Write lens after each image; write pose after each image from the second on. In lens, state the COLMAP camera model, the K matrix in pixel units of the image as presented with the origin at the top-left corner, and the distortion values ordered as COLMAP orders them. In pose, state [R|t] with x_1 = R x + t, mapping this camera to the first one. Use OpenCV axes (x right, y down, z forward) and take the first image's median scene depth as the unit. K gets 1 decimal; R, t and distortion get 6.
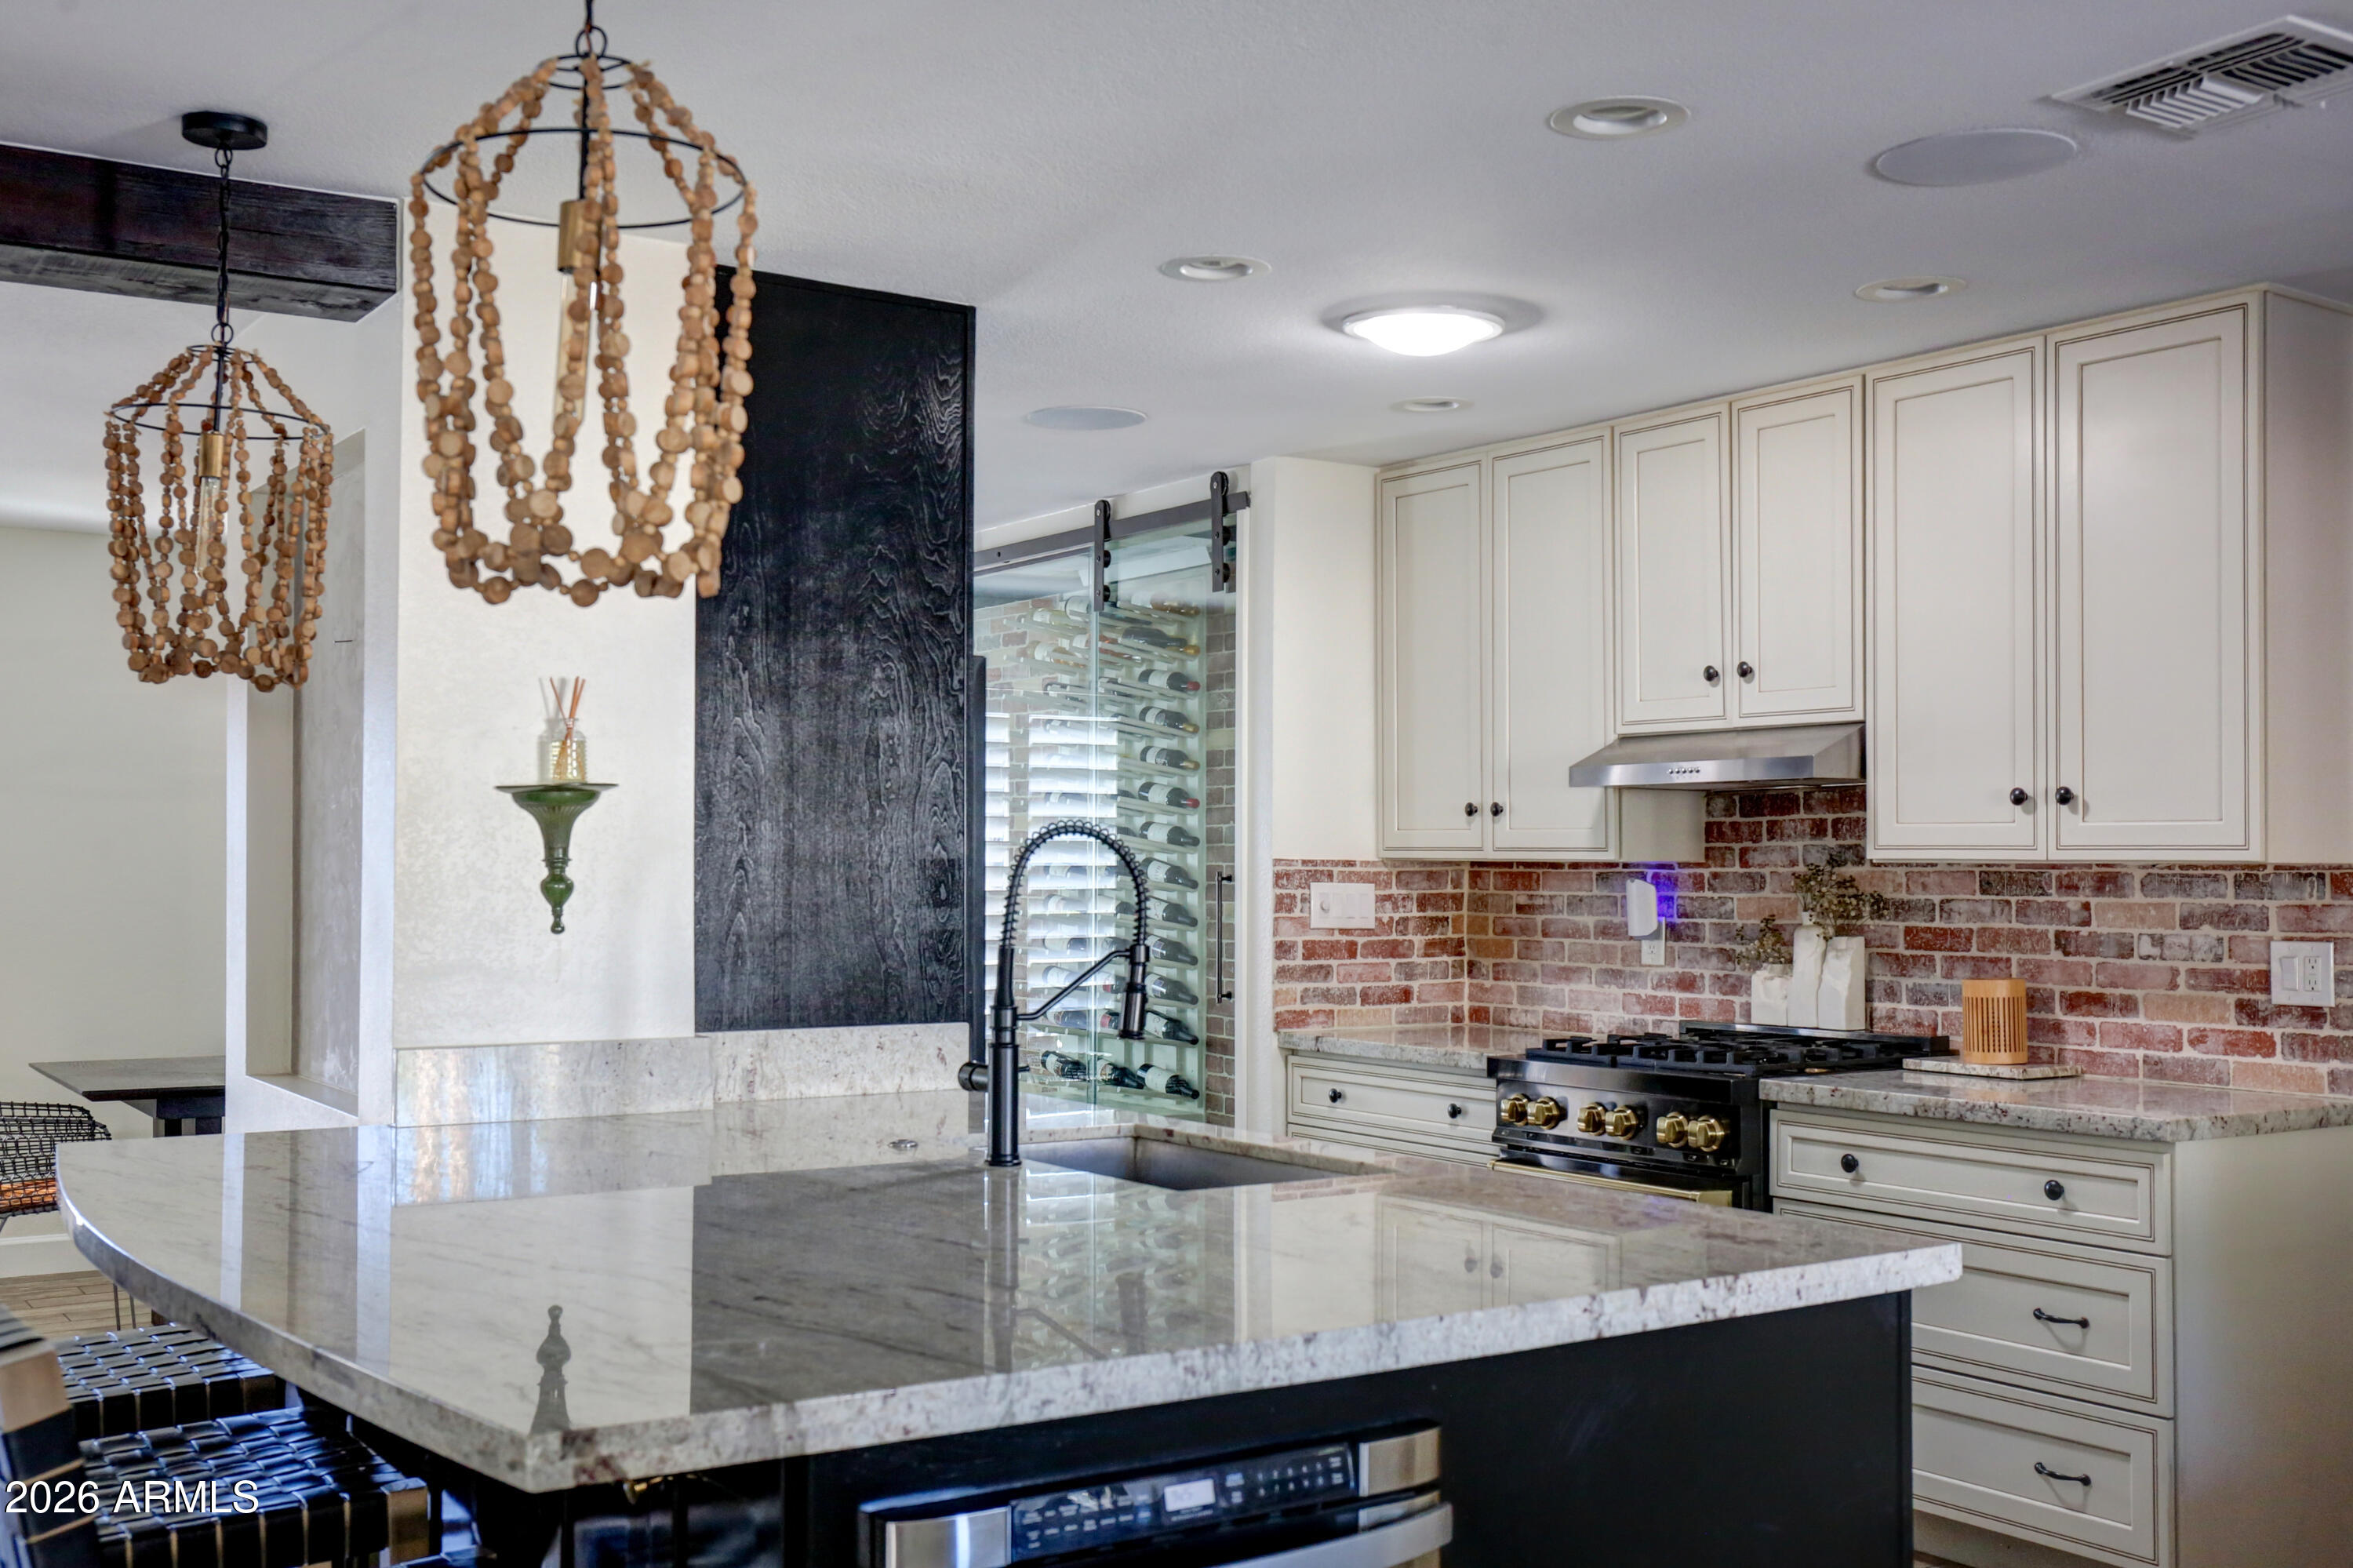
lens RADIAL K [[2395.4, 0, 1175.9], [0, 2395.4, 769.4], [0, 0, 1]] dist [0.027405, 0.000000]
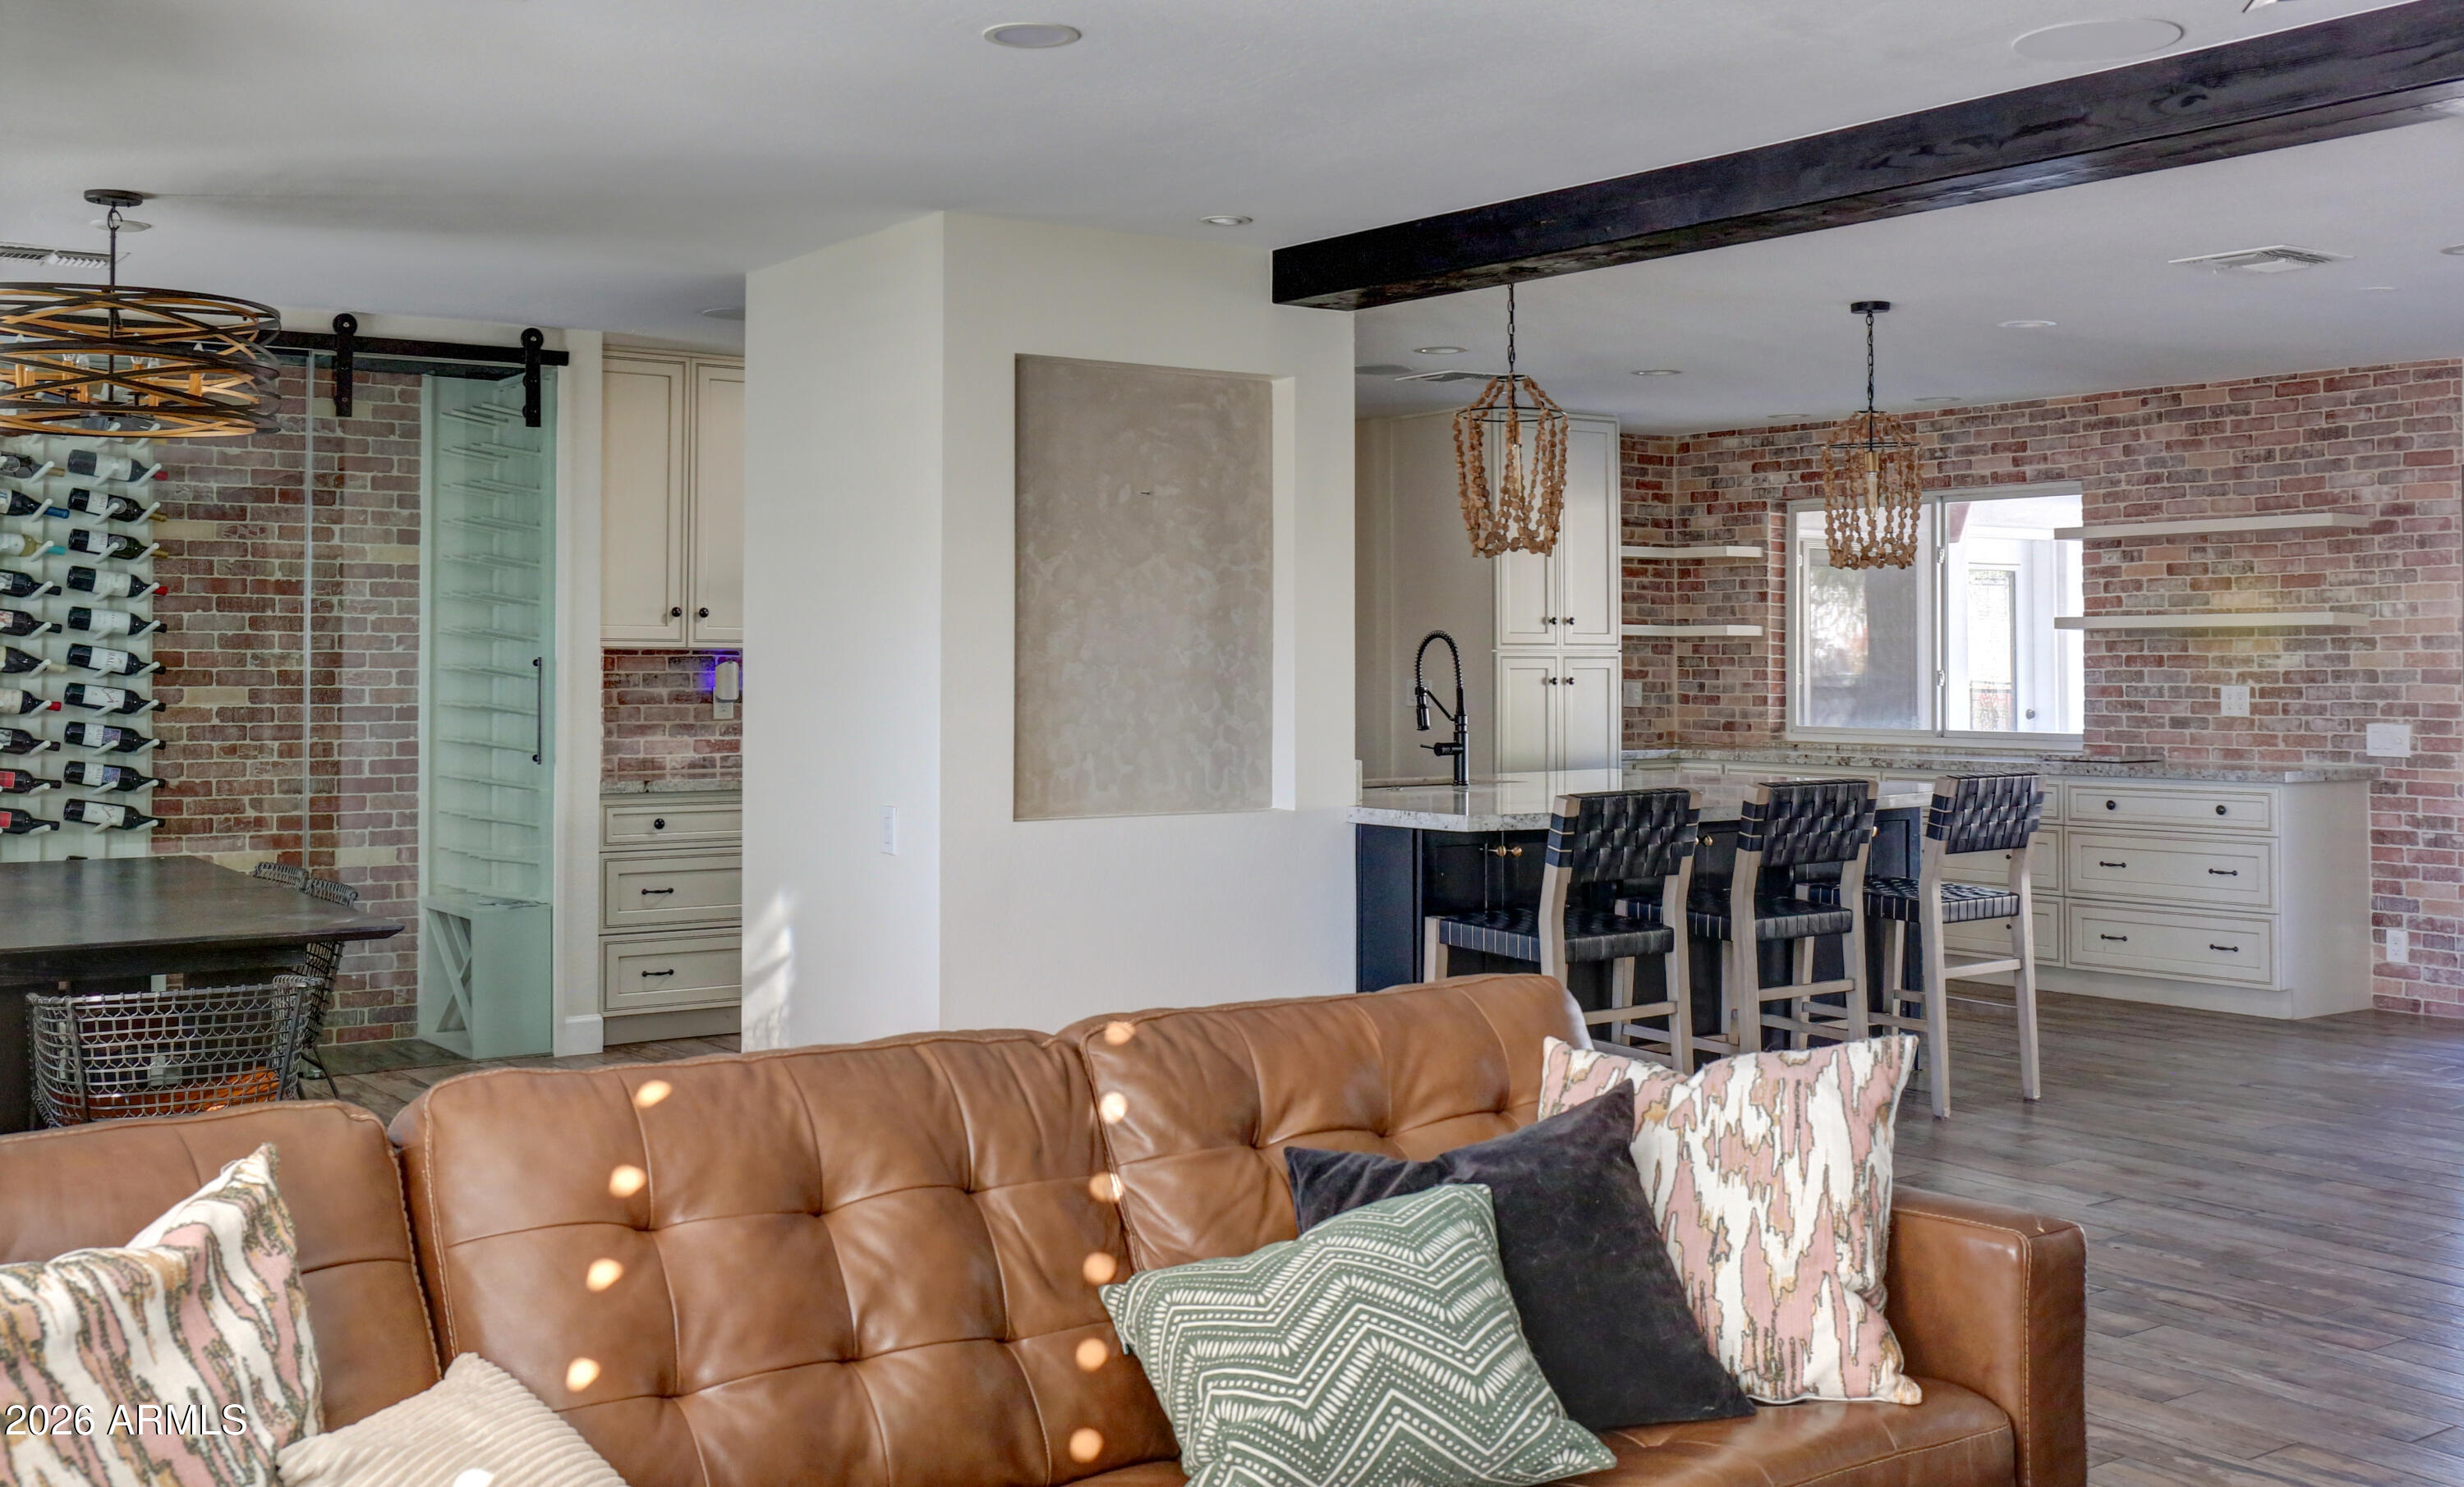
lens RADIAL K [[2449.7, 0, 1214.6], [0, 2449.7, 607.9], [0, 0, 1]] dist [0.001024, 0.000000]
pose [[-0.051583, 0.017158, 0.998521, -1.771508], [-0.039249, 0.999045, -0.019195, 0.039170], [-0.997897, -0.040182, -0.050861, 1.029574]]
